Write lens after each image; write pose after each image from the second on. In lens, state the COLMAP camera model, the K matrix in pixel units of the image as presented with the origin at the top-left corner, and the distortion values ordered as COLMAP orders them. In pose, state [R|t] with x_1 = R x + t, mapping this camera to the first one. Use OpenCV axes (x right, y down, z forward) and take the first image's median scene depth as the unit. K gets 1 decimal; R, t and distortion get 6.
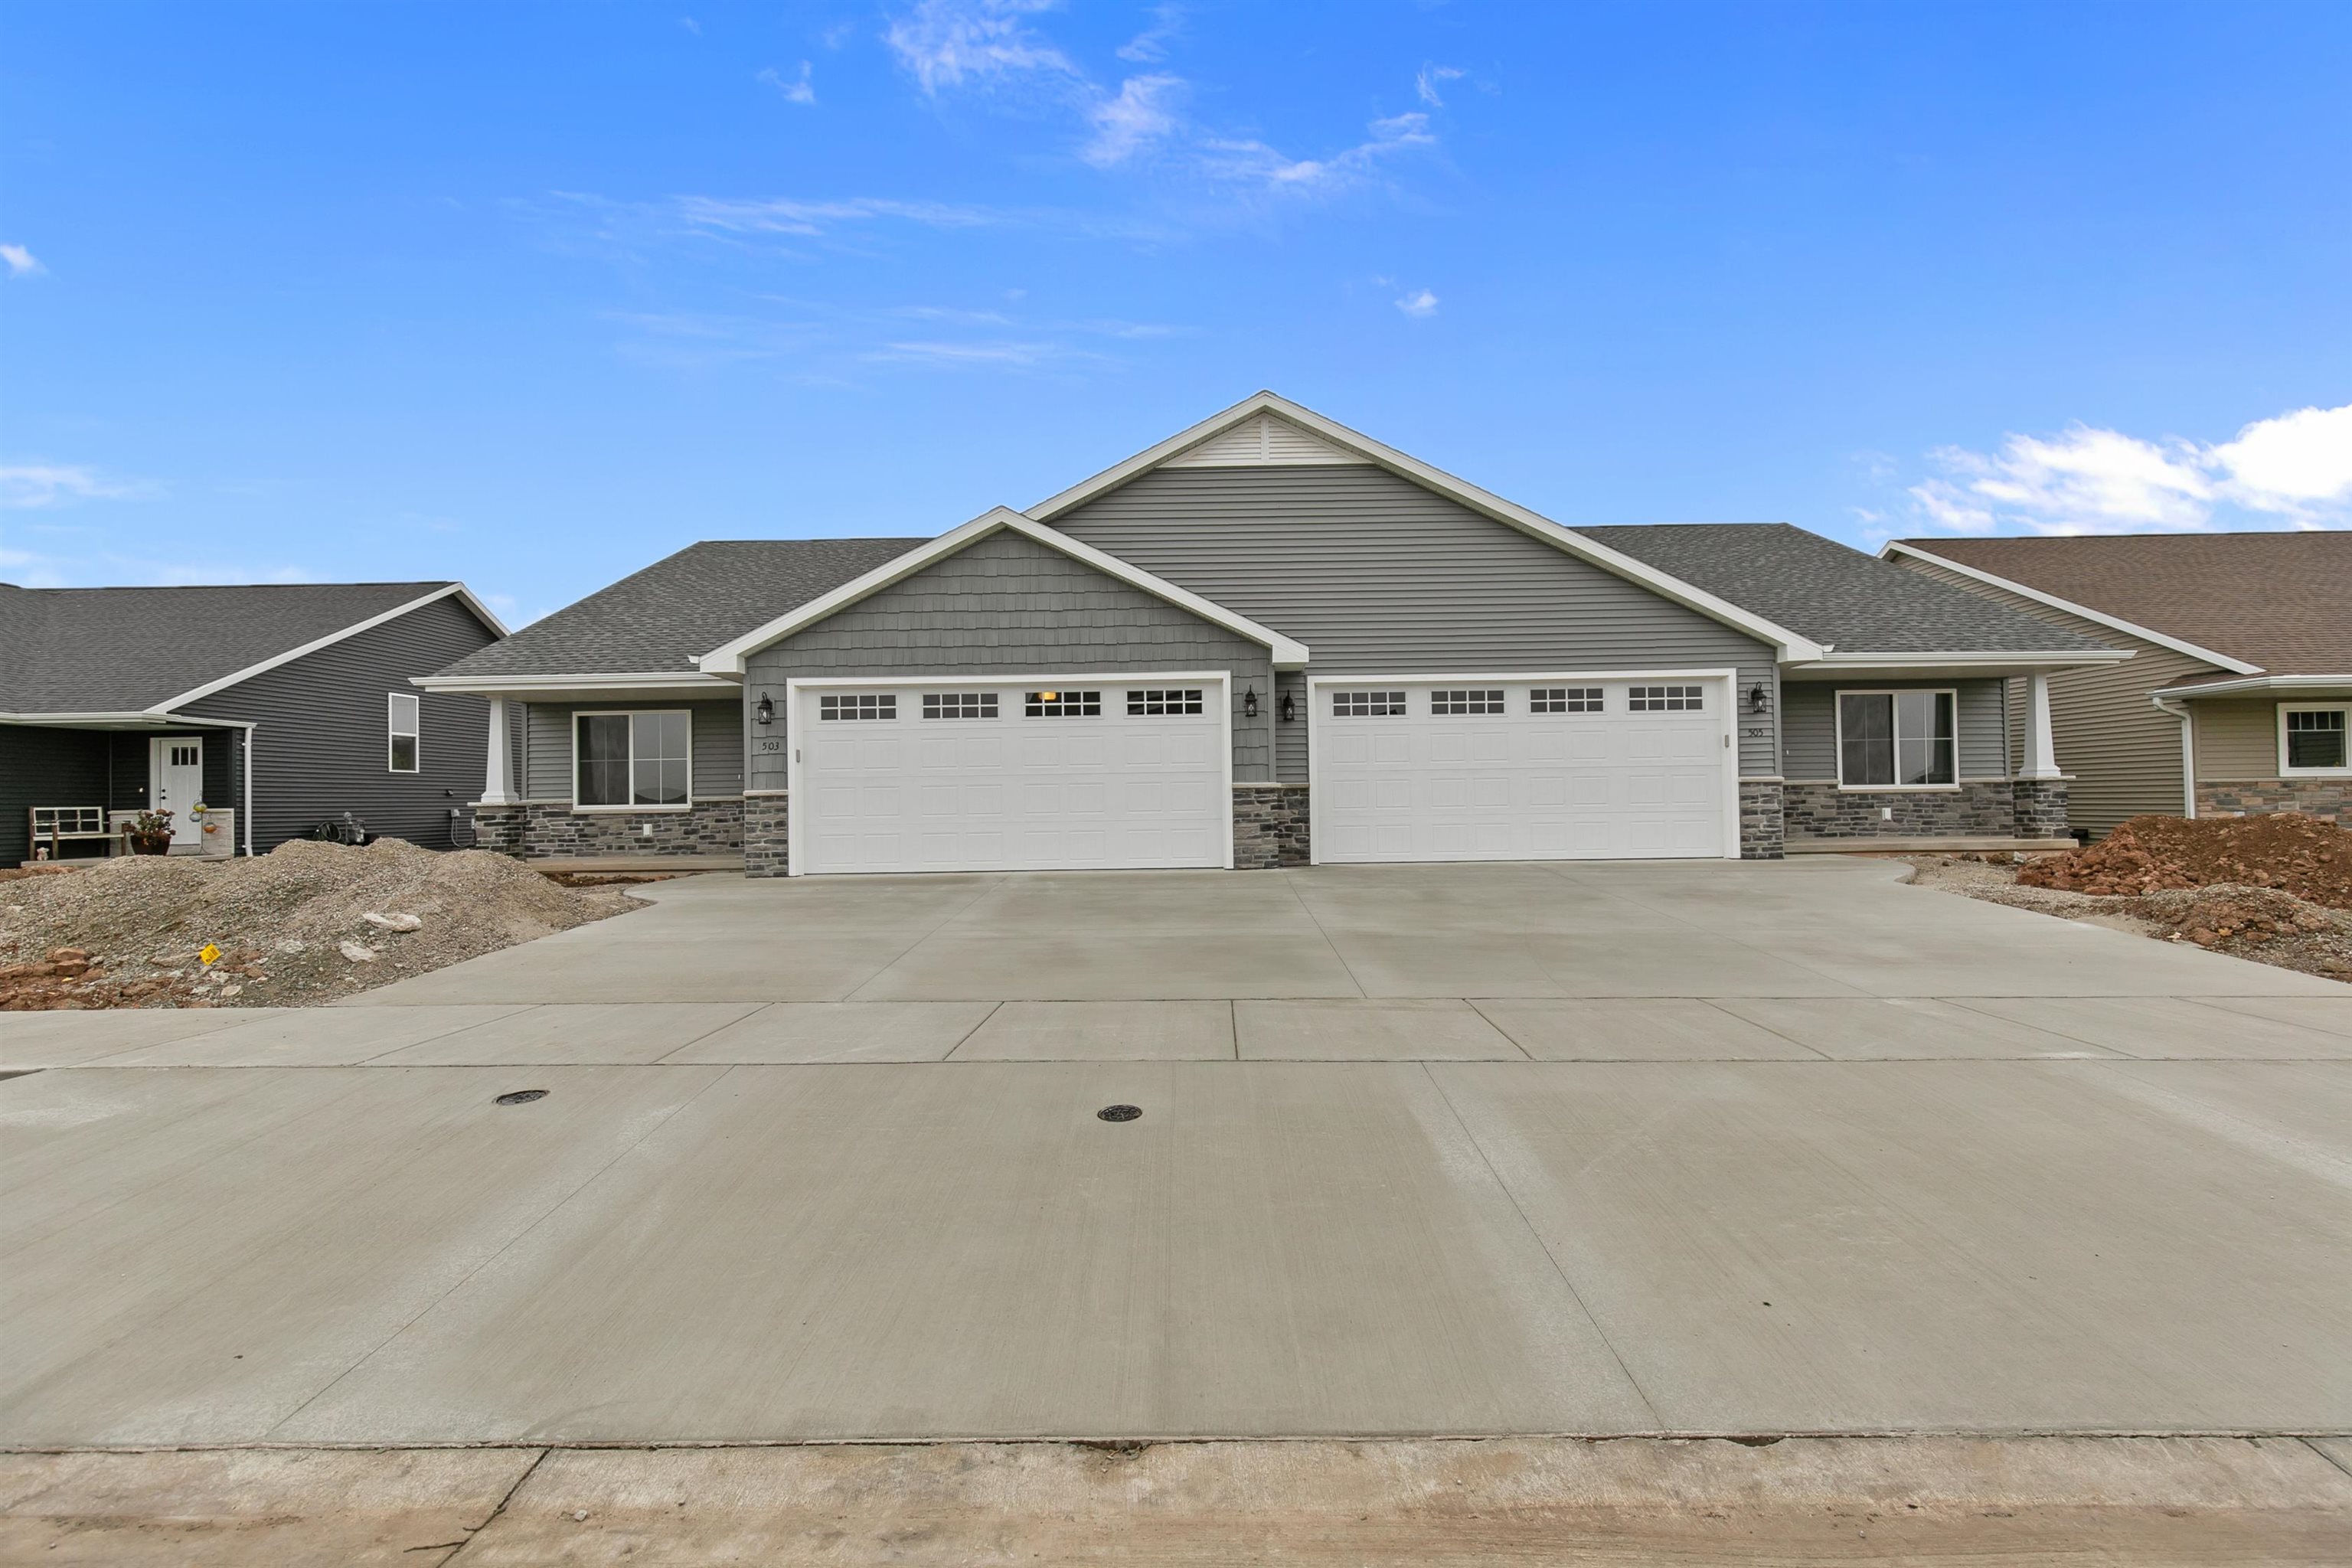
lens RADIAL K [[1079.2, 0, 1190.7], [0, 1079.2, 795.3], [0, 0, 1]] dist [0.014484, -0.003238]
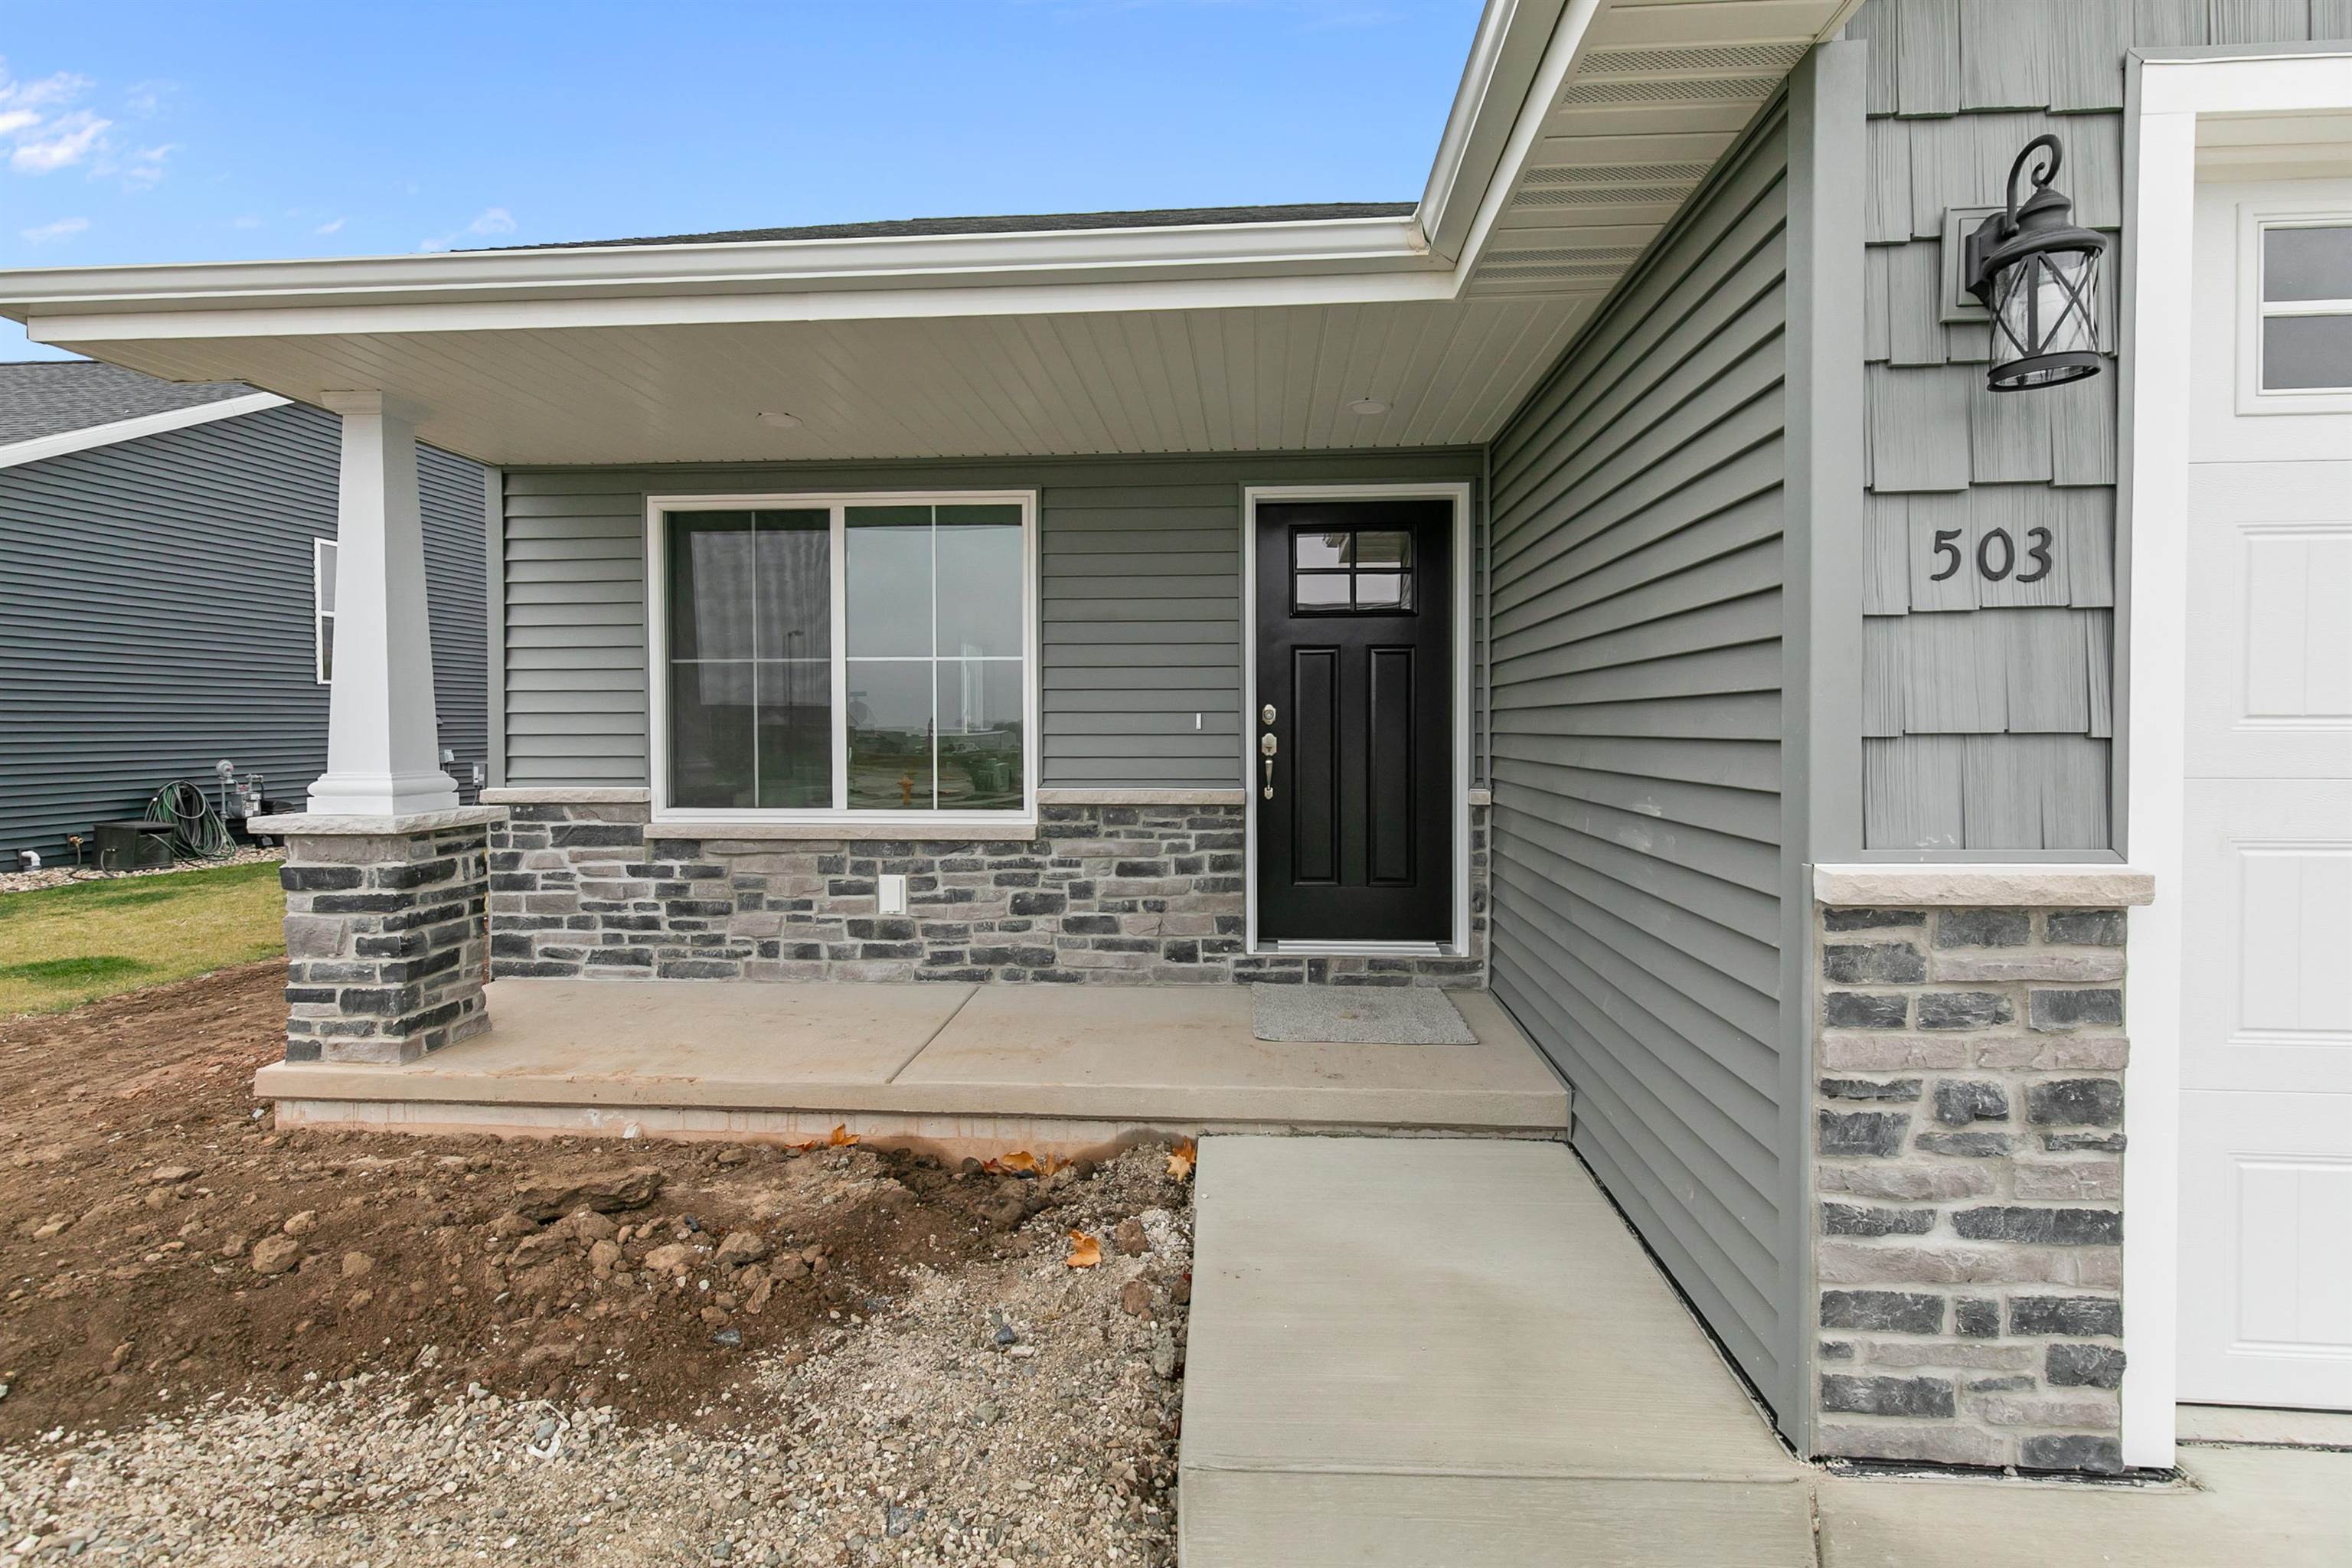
lens RADIAL K [[1079.2, 0, 1170.7], [0, 1079.2, 759.6], [0, 0, 1]] dist [0.014484, -0.003238]
pose [[0.997954, 0.017480, -0.061508, -0.407659], [-0.014927, 0.999018, 0.041725, -0.018978], [0.062177, -0.040722, 0.997234, 0.709814]]
